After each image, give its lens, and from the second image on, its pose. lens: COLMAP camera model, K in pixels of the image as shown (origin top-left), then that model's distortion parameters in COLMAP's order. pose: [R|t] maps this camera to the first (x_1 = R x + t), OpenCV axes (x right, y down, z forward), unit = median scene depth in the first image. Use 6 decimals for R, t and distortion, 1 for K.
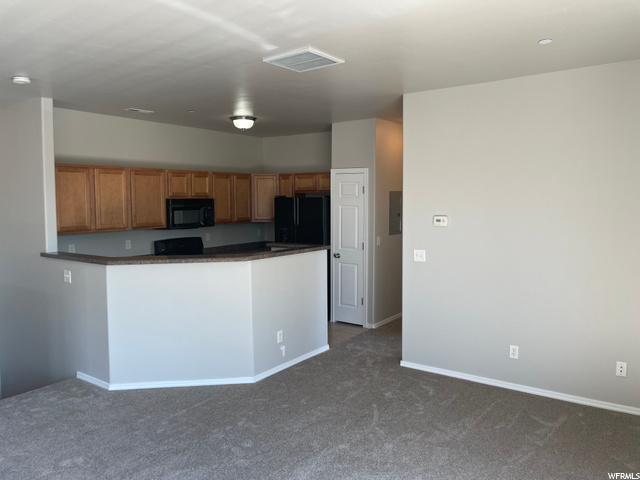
lens RADIAL K [[484.2, 0, 313.7], [0, 484.2, 234.2], [0, 0, 1]] dist [0.065387, -0.061359]
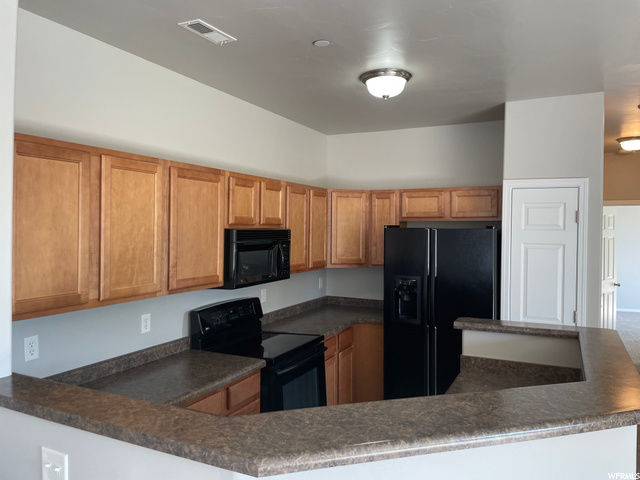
lens RADIAL K [[484.2, 0, 318.7], [0, 484.2, 235.0], [0, 0, 1]] dist [0.065387, -0.061359]
pose [[0.985328, 0.008197, 0.170472, -0.293710], [0.002583, 0.998015, -0.062922, -0.034412], [-0.170649, 0.062439, 0.983352, 0.489978]]
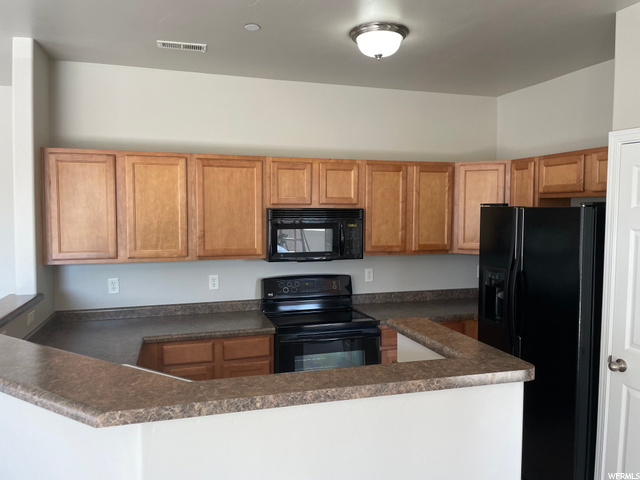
lens RADIAL K [[484.2, 0, 317.2], [0, 484.2, 235.7], [0, 0, 1]] dist [0.065387, -0.061359]
pose [[0.803350, 0.041608, -0.594052, 0.086483], [-0.053027, 0.998592, -0.001767, -0.042771], [0.593142, 0.032921, 0.804424, 0.579878]]
